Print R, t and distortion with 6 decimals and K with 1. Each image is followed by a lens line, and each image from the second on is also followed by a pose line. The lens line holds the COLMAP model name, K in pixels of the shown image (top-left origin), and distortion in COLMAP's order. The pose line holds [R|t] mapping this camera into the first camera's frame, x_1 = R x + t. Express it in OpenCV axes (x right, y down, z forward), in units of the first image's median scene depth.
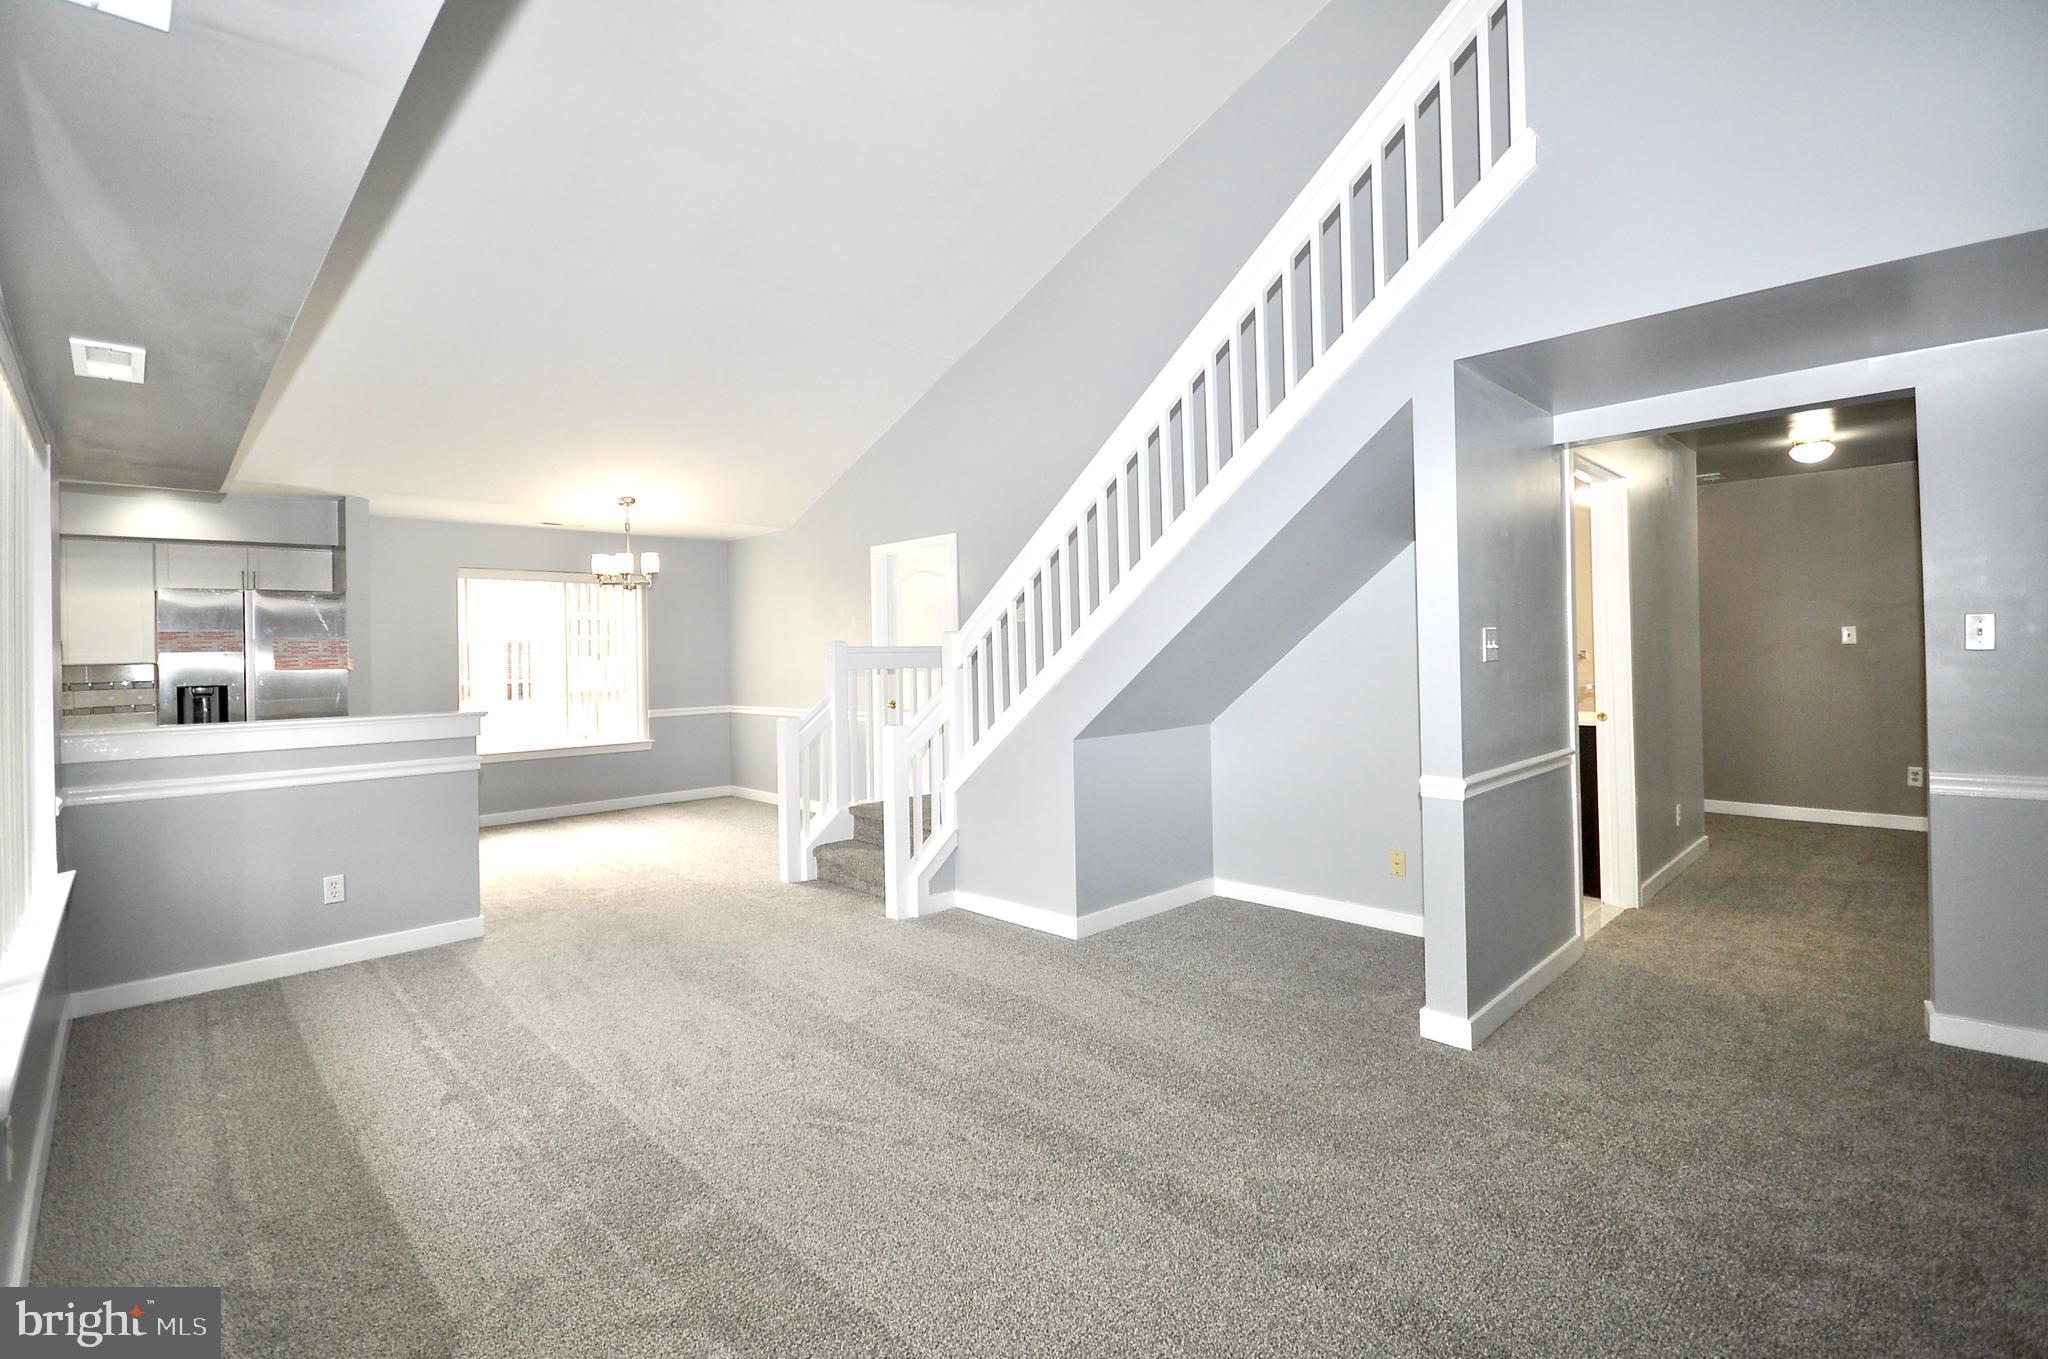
lens RADIAL K [[903.8, 0, 1026.8], [0, 903.8, 717.9], [0, 0, 1]] dist [0.005819, -0.005421]
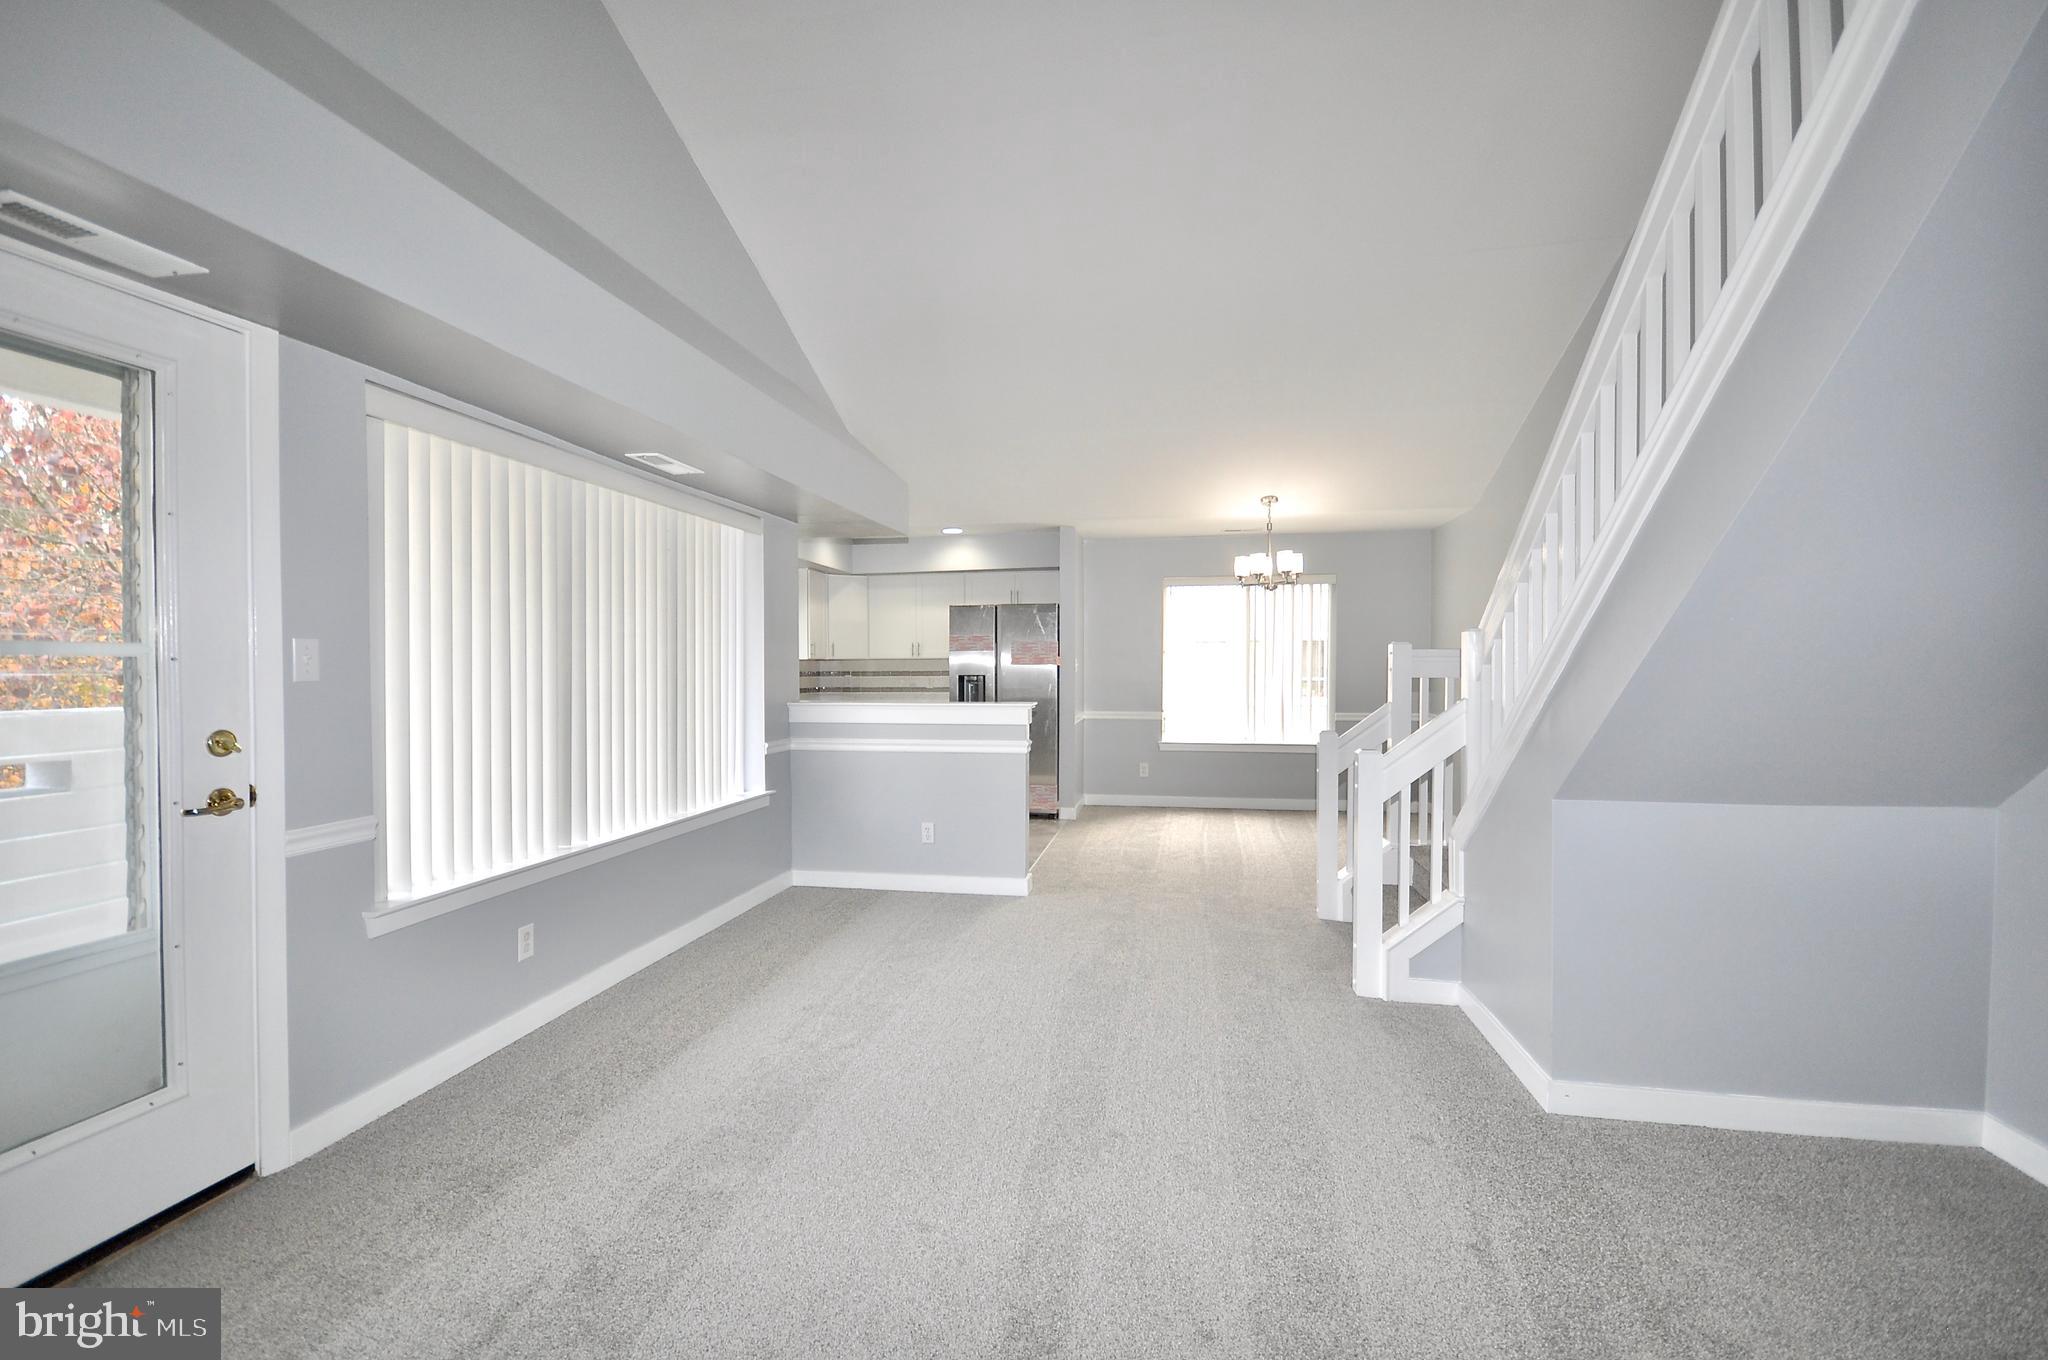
lens RADIAL K [[903.8, 0, 1010.9], [0, 903.8, 692.7], [0, 0, 1]] dist [0.005819, -0.005421]
pose [[0.571847, 0.041253, -0.819323, 0.414963], [-0.062781, 0.998007, 0.006432, -0.032390], [0.817955, 0.047759, 0.573297, 0.385863]]
